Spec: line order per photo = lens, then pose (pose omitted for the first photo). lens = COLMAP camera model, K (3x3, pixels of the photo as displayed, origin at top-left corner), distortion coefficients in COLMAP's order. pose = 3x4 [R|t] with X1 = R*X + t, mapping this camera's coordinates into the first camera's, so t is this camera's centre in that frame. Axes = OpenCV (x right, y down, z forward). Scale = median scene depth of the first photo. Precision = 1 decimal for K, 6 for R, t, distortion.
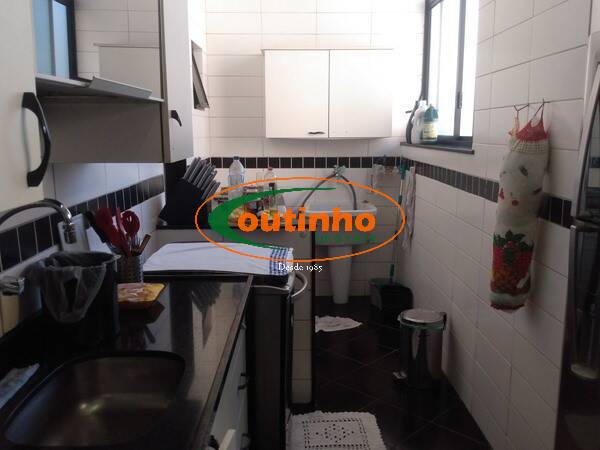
lens RADIAL K [[551.3, 0, 300.0], [0, 551.3, 225.0], [0, 0, 1]] dist [0.099721, -0.240629]
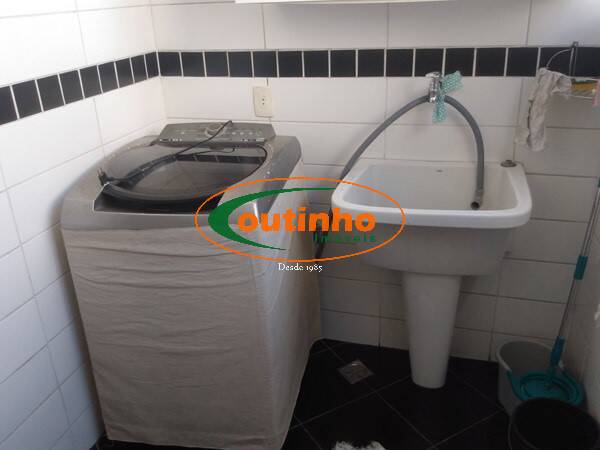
lens RADIAL K [[551.3, 0, 300.0], [0, 551.3, 225.0], [0, 0, 1]] dist [0.099721, -0.240629]
pose [[0.962660, 0.075024, -0.260111, 0.082071], [-0.026939, 0.982611, 0.183714, -0.069174], [0.269371, -0.169847, 0.947941, 0.574086]]
